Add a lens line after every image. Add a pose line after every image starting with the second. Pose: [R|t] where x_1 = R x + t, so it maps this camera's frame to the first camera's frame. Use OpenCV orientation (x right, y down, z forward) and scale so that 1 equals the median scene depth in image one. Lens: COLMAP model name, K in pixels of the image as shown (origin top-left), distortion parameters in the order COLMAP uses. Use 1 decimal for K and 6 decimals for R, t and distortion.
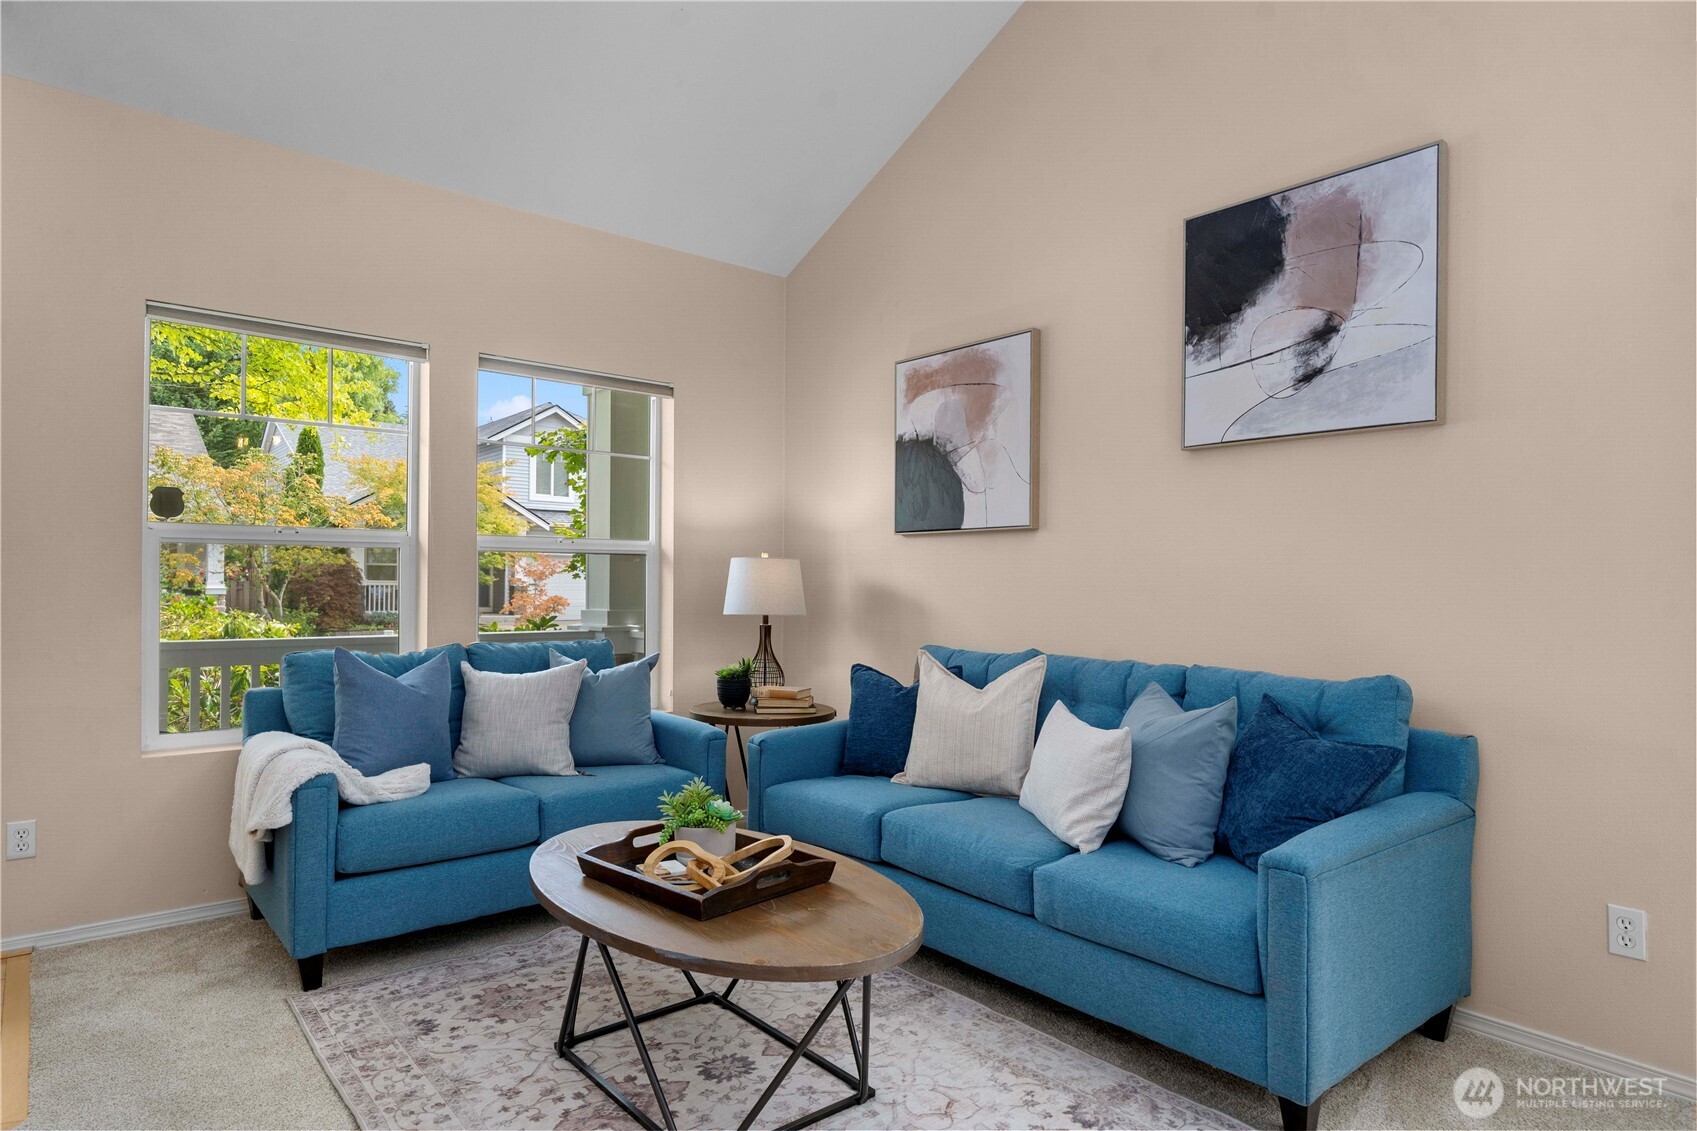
lens RADIAL K [[967.9, 0, 836.6], [0, 967.9, 572.9], [0, 0, 1]] dist [0.006420, -0.000886]
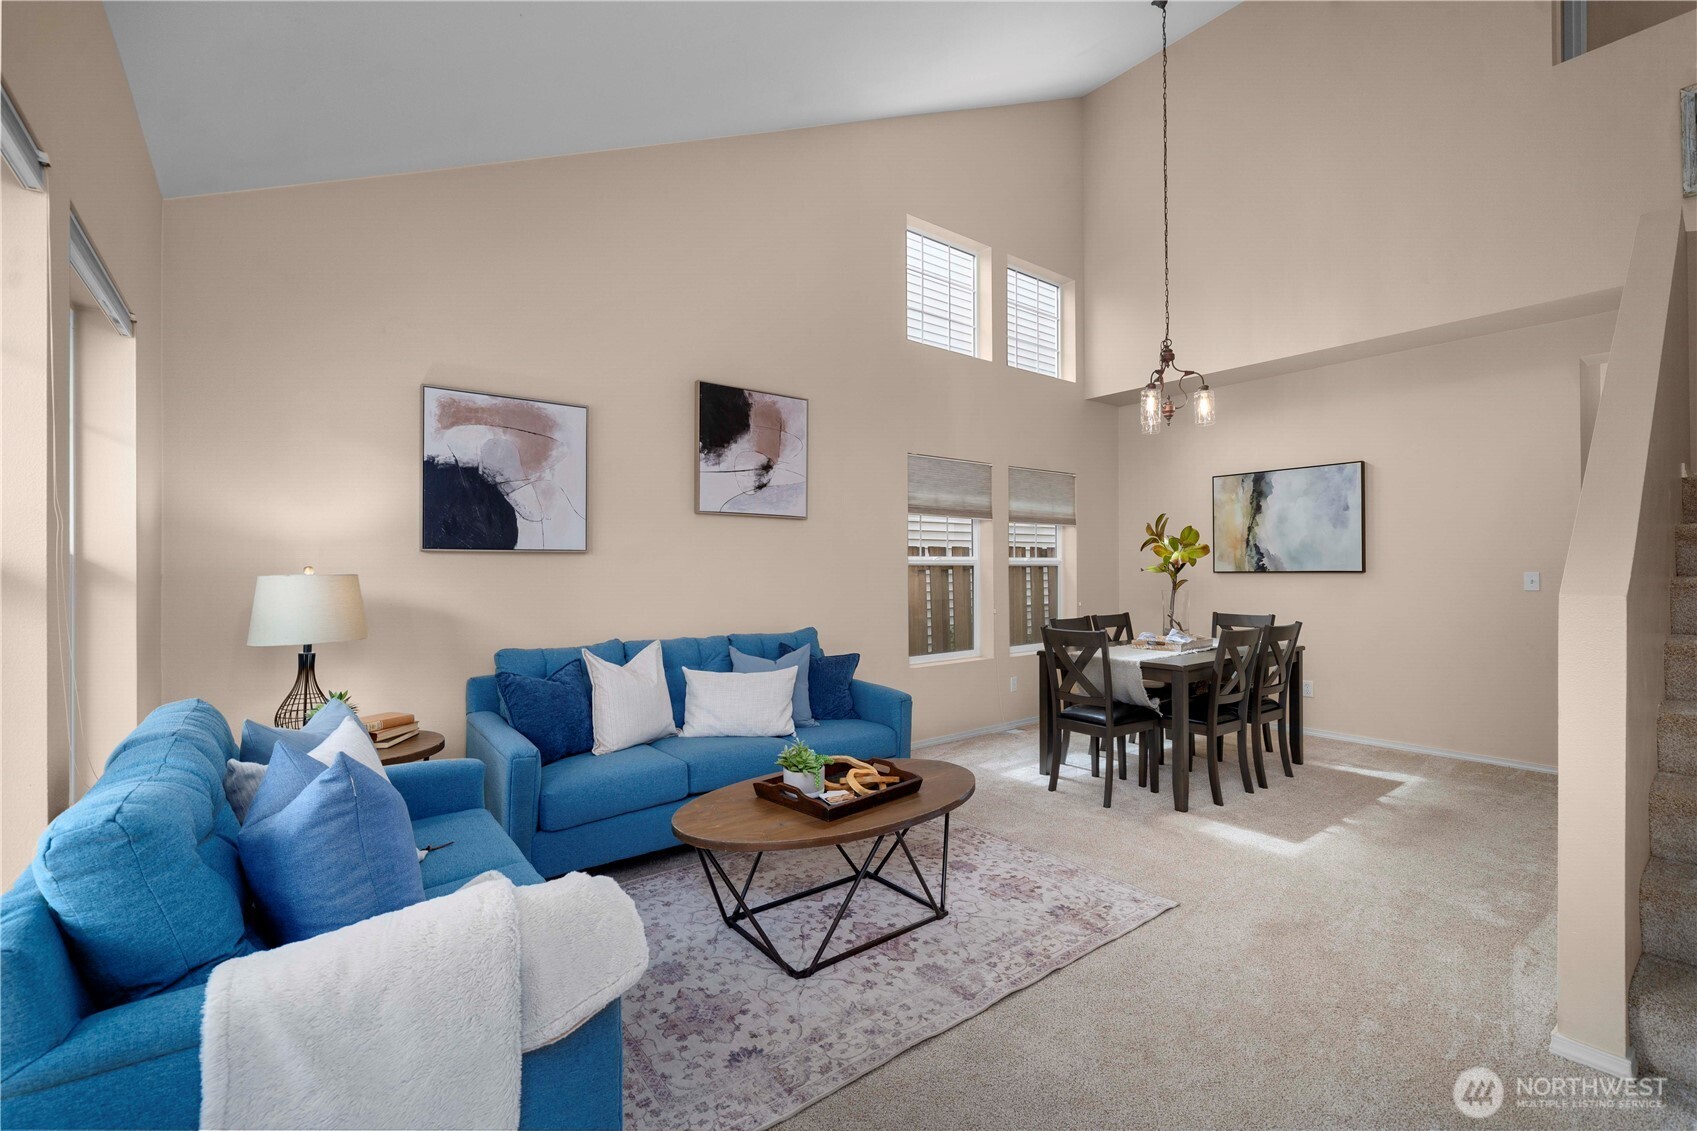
lens RADIAL K [[732.2, 0, 842.5], [0, 732.2, 564.8], [0, 0, 1]] dist [0.002985, -0.000035]
pose [[0.033155, -0.000698, 0.999450, -0.919972], [-0.004255, 0.999991, 0.000839, -0.034933], [-0.999441, -0.004280, 0.033152, 0.679140]]
